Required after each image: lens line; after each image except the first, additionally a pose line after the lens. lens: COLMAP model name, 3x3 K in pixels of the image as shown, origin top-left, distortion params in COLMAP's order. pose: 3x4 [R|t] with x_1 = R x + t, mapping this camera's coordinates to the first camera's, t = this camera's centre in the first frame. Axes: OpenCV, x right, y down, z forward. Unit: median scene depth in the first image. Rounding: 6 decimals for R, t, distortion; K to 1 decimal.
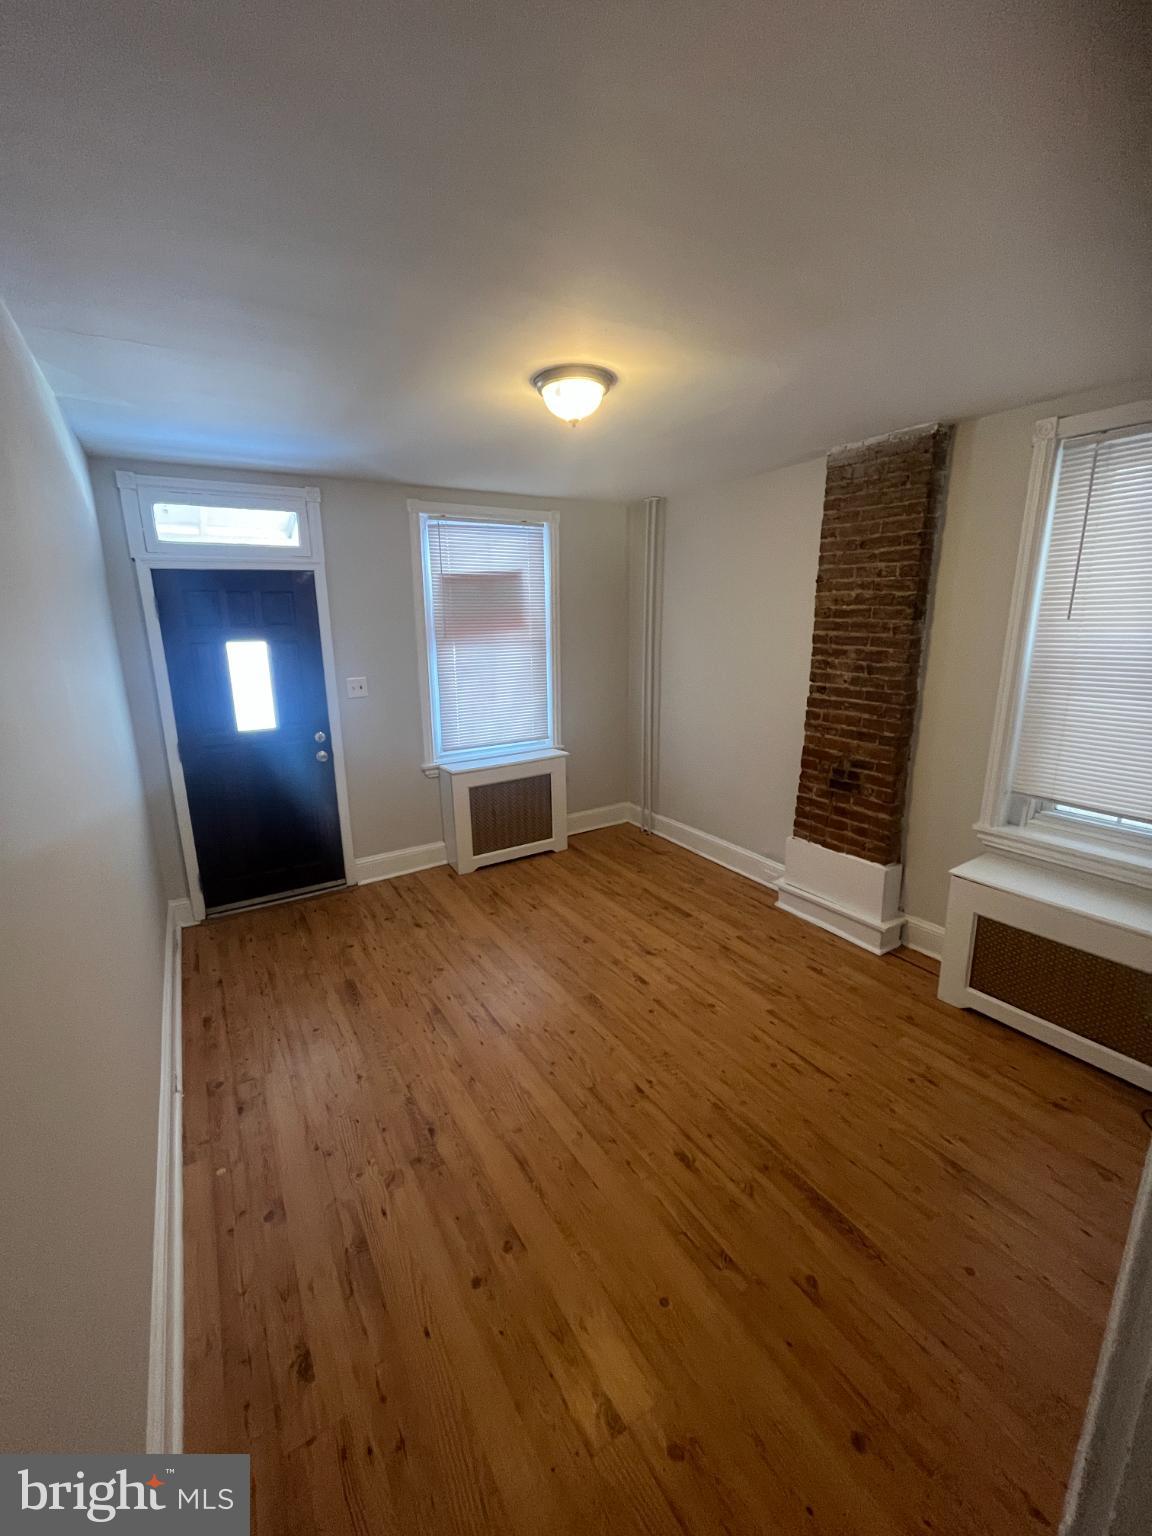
lens RADIAL K [[628.3, 0, 569.3], [0, 628.3, 767.4], [0, 0, 1]] dist [0.000256, 0.000462]
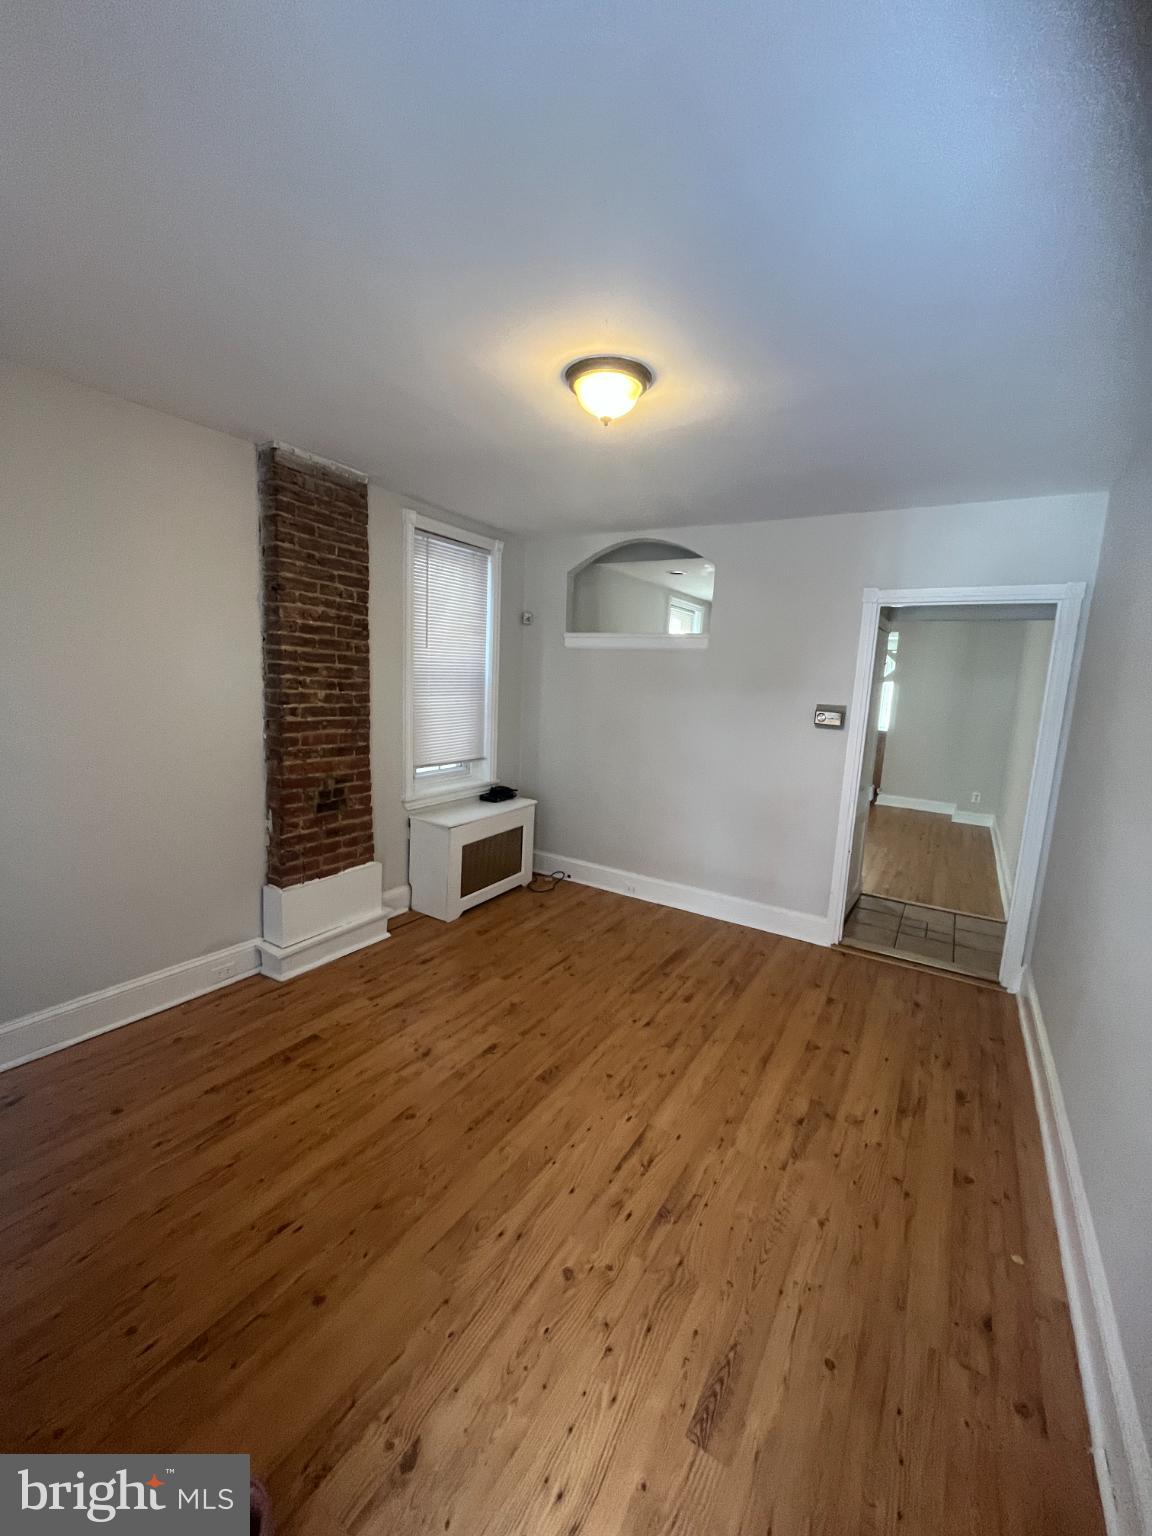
lens RADIAL K [[628.3, 0, 568.4], [0, 628.3, 768.0], [0, 0, 1]] dist [0.000256, 0.000462]
pose [[-0.448511, -0.139182, 0.882874, -0.613999], [0.170254, 0.956409, 0.237265, -0.206471], [-0.877412, 0.256729, -0.405263, 1.114487]]
